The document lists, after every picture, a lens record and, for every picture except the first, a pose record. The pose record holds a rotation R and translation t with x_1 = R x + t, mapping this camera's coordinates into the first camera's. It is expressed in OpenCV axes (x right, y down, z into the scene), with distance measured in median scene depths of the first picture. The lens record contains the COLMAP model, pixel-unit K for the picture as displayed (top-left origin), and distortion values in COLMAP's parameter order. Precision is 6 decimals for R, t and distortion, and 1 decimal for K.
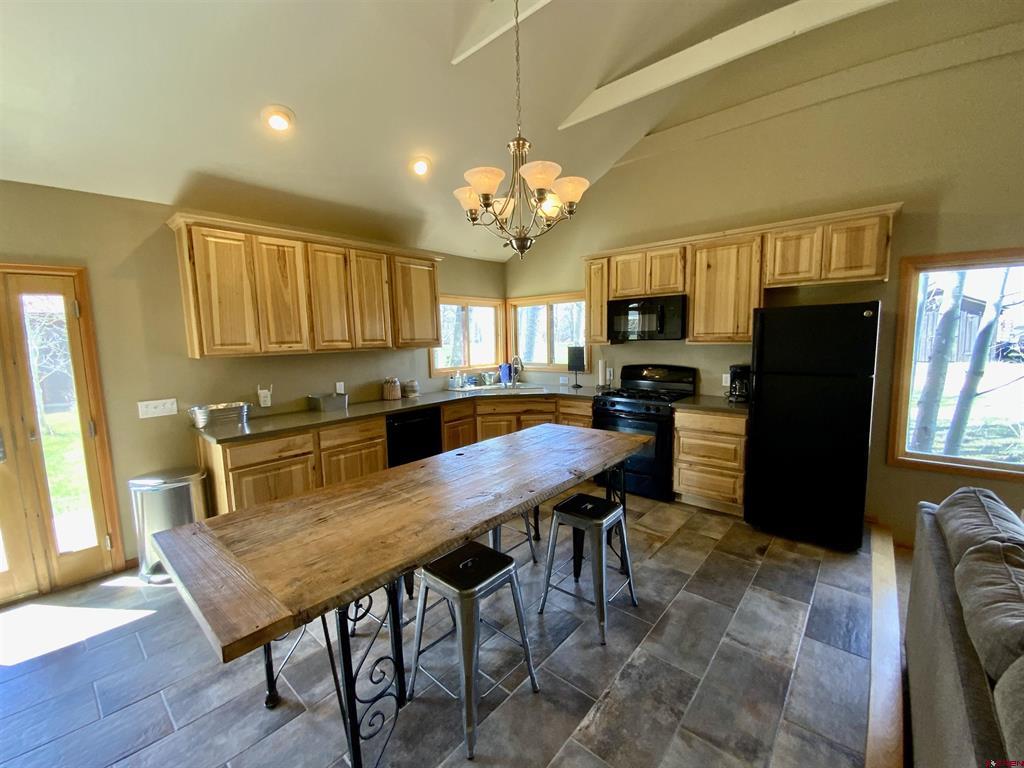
lens RADIAL K [[413.7, 0, 512.0], [0, 413.7, 384.0], [0, 0, 1]] dist [0.001955, -0.010495]
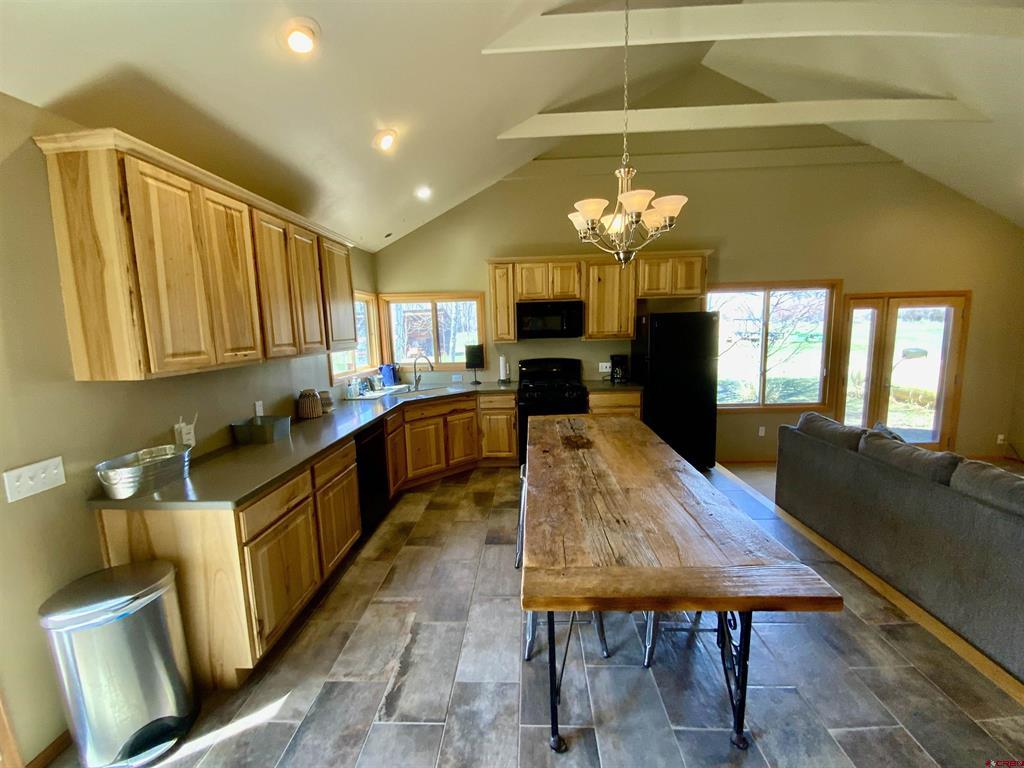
lens RADIAL K [[413.7, 0, 512.0], [0, 413.7, 384.0], [0, 0, 1]] dist [0.001955, -0.010495]
pose [[0.785944, -0.084012, 0.612563, -0.599343], [0.079976, 0.996216, 0.034016, -0.028355], [-0.613103, 0.022256, 0.789689, 0.173203]]
